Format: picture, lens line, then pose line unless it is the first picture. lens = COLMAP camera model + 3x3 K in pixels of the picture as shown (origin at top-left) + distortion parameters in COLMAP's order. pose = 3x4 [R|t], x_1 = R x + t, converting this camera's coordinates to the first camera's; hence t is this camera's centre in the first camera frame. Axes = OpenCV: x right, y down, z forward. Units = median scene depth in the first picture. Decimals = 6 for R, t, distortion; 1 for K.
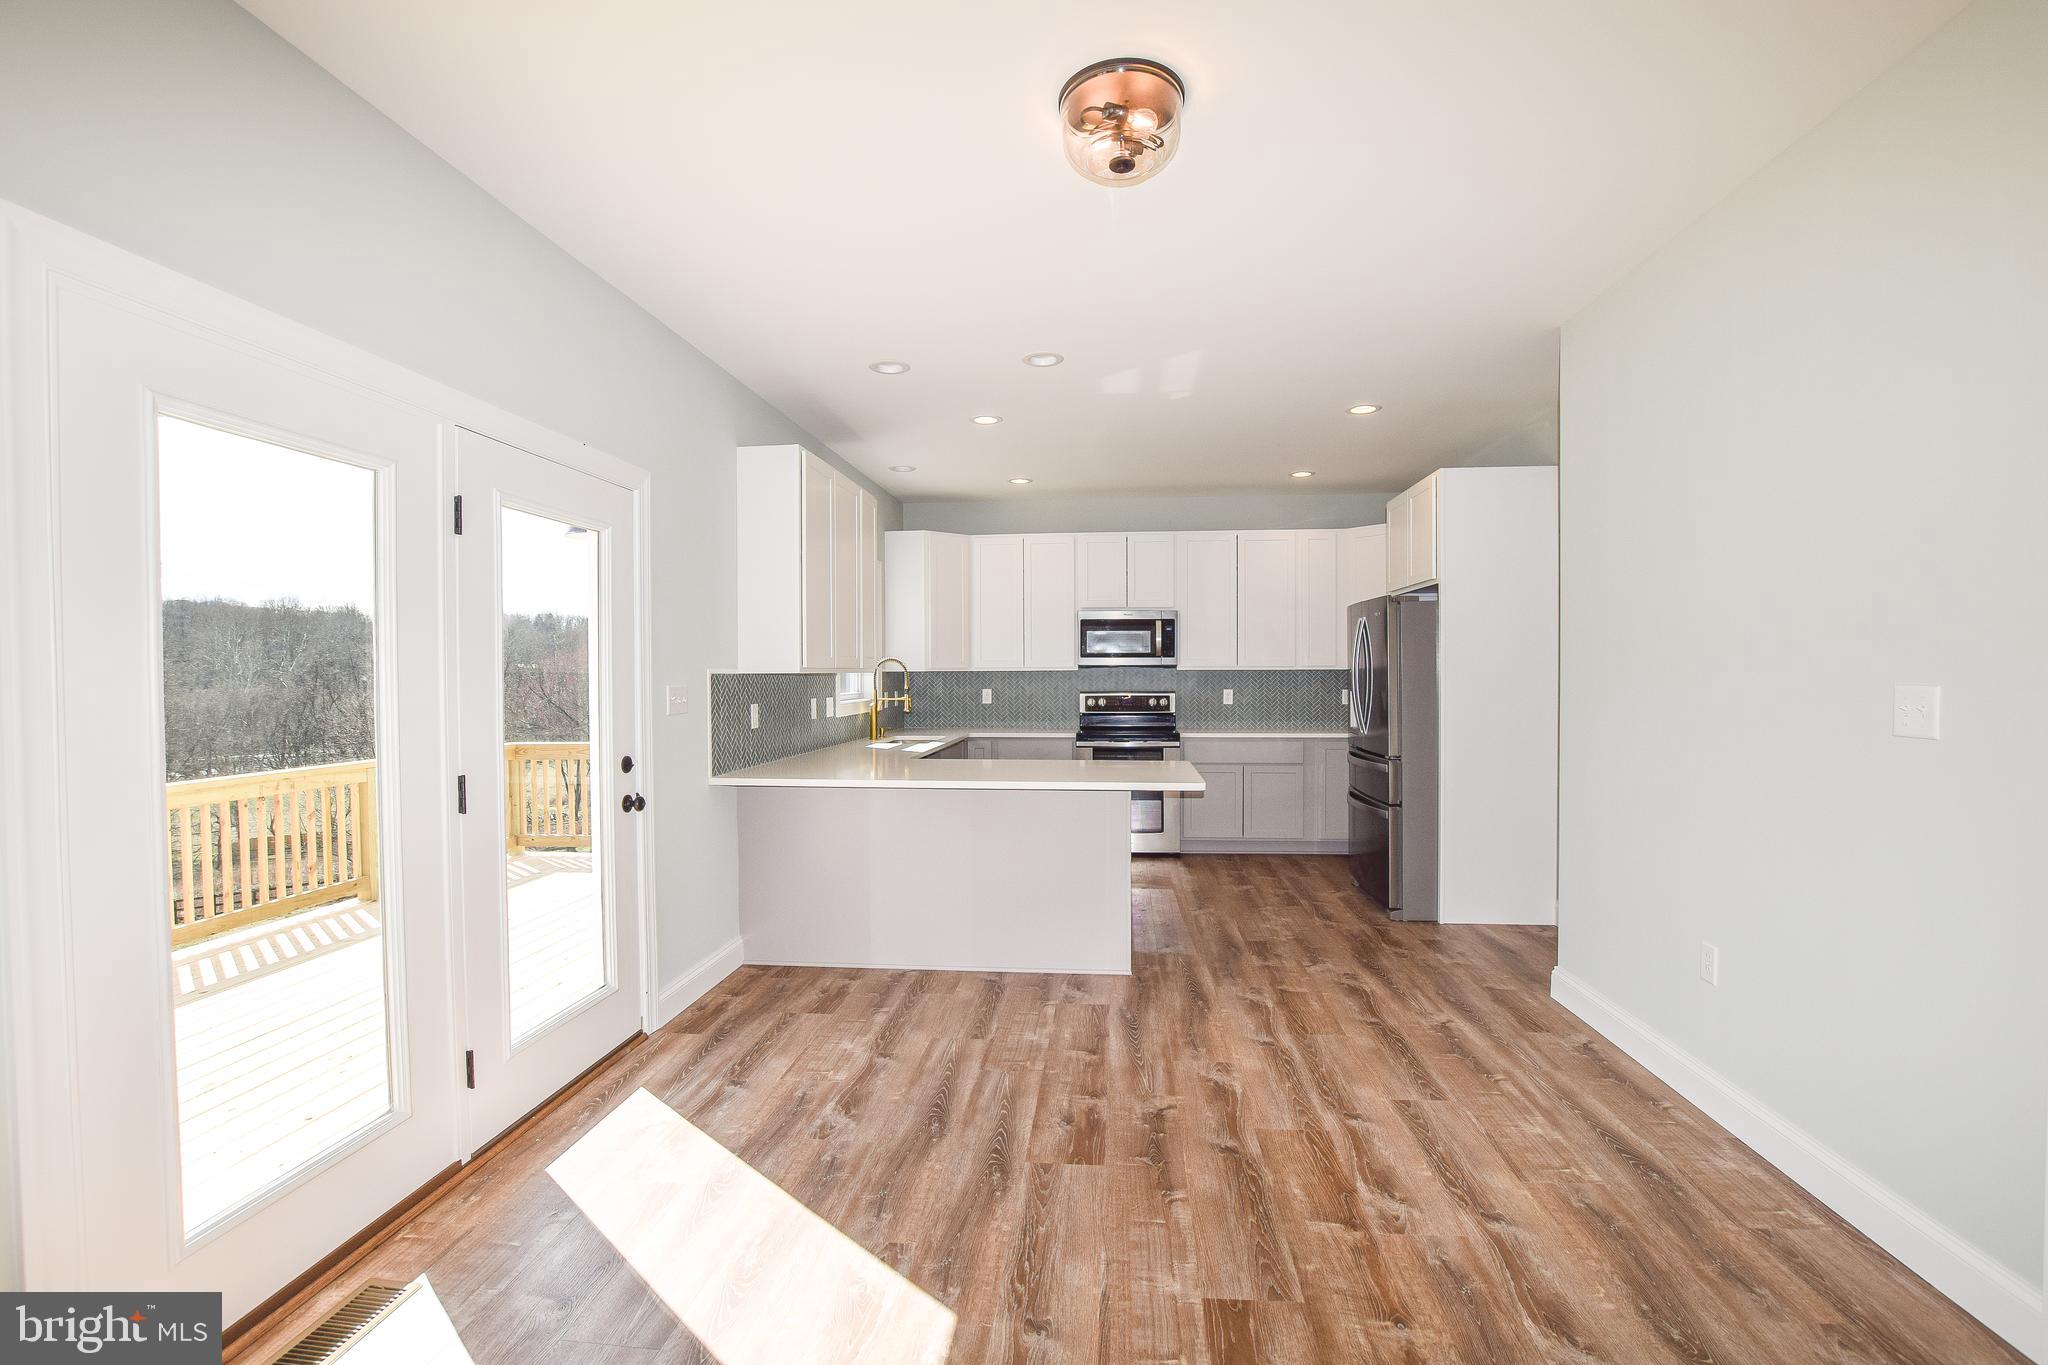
lens RADIAL K [[905.1, 0, 1025.2], [0, 905.1, 685.3], [0, 0, 1]] dist [-0.037461, 0.003633]
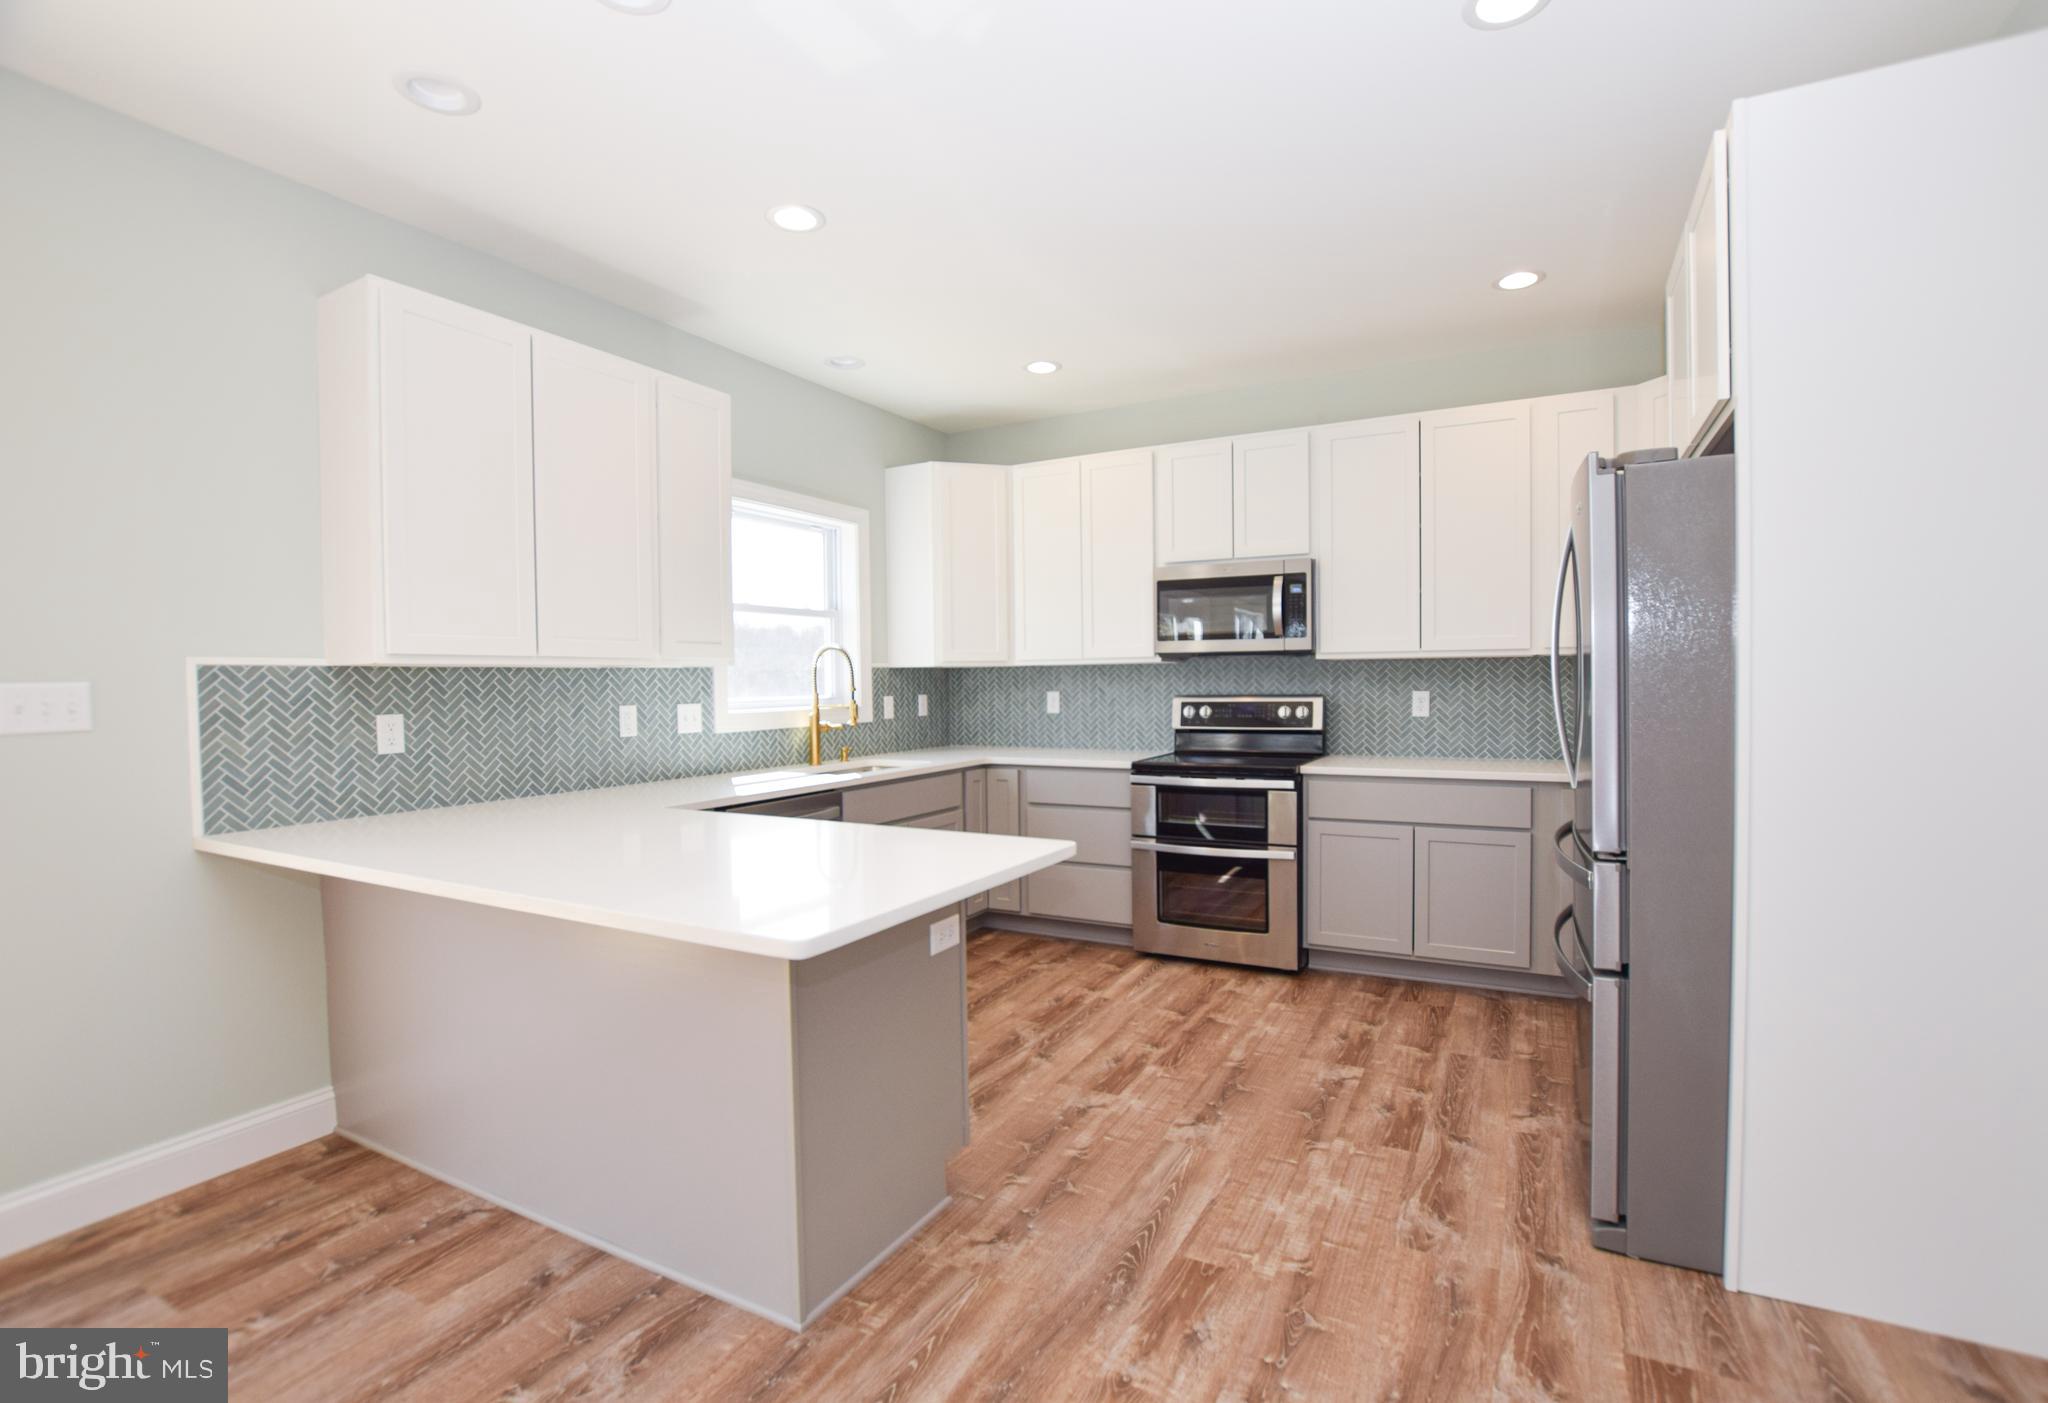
lens RADIAL K [[927.1, 0, 1051.2], [0, 927.1, 706.2], [0, 0, 1]] dist [-0.035834, 0.003249]
pose [[0.929735, 0.002738, -0.368219, 0.390179], [0.003563, 0.999859, 0.016431, 0.006222], [0.368212, -0.016589, 0.929594, 0.625576]]
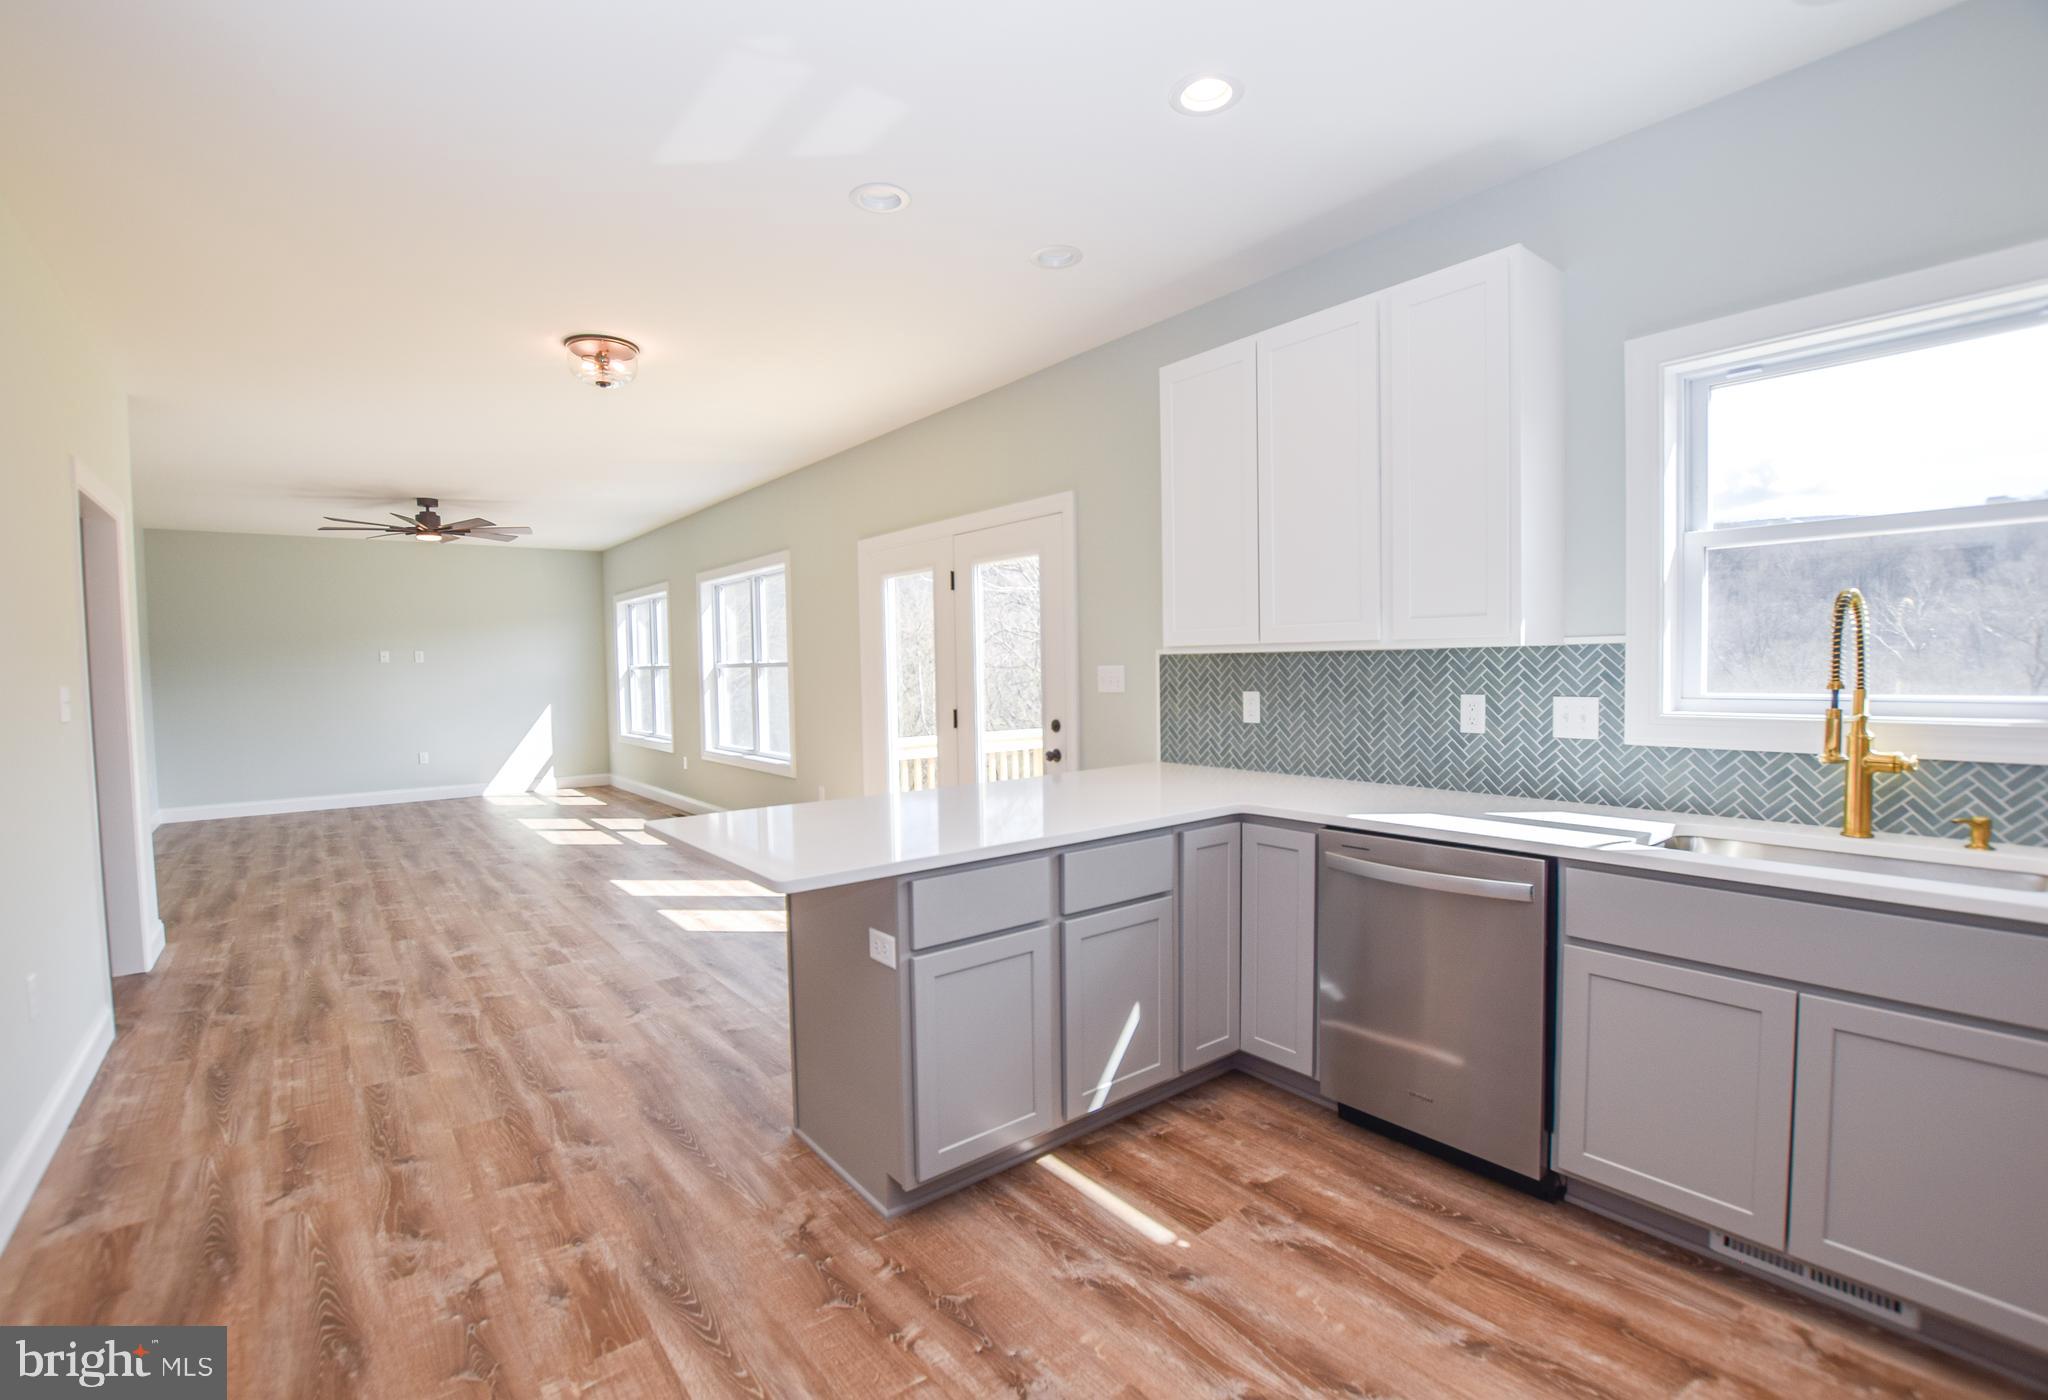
lens RADIAL K [[927.1, 0, 1012.3], [0, 927.1, 704.8], [0, 0, 1]] dist [-0.035834, 0.003249]
pose [[-0.719182, 0.049951, -0.693024, 0.437795], [0.012413, 0.998177, 0.059064, -0.019537], [0.694711, 0.033876, -0.718491, 1.546755]]
